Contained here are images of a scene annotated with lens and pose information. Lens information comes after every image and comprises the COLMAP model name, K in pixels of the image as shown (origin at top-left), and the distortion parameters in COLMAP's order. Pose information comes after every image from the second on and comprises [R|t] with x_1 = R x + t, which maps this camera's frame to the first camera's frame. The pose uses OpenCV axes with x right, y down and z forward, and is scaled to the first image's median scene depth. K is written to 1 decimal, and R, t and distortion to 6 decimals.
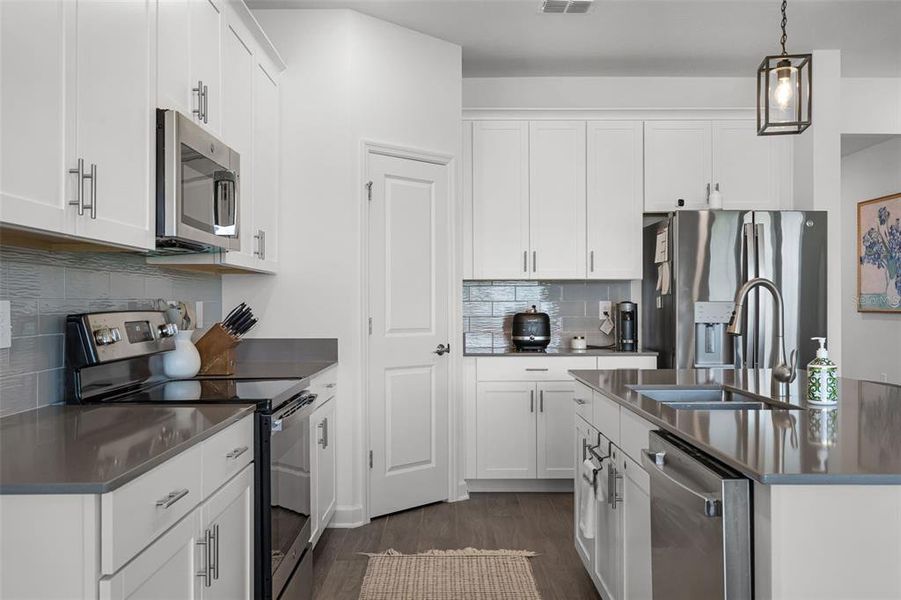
lens RADIAL K [[799.6, 0, 449.8], [0, 799.6, 302.2], [0, 0, 1]] dist [-0.014361, 0.004275]
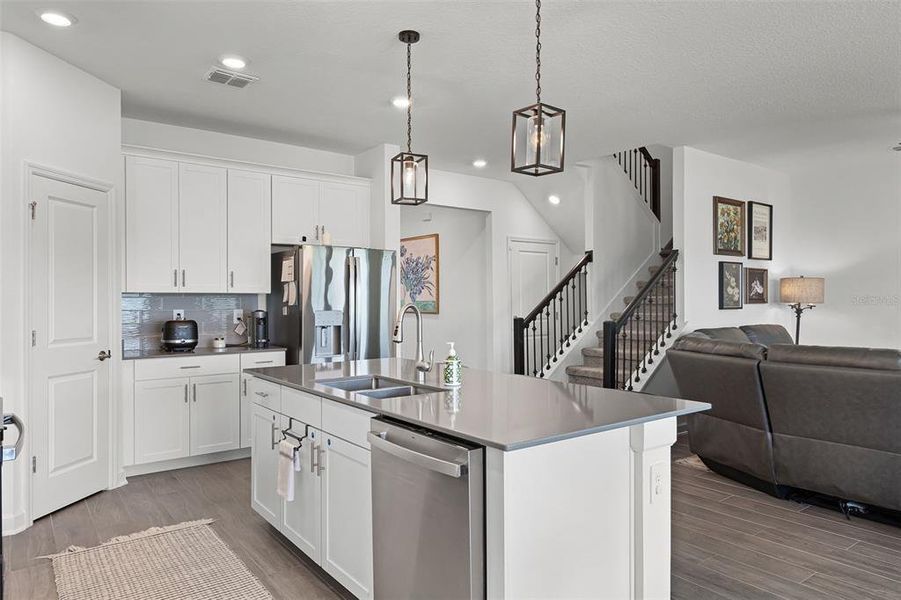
lens RADIAL K [[579.7, 0, 451.3], [0, 579.7, 297.0], [0, 0, 1]] dist [0.001548, -0.001037]
pose [[0.795292, 0.003927, 0.606214, -0.116916], [-0.001480, 0.999989, -0.004536, -0.020646], [-0.606225, 0.002711, 0.795288, 0.051518]]
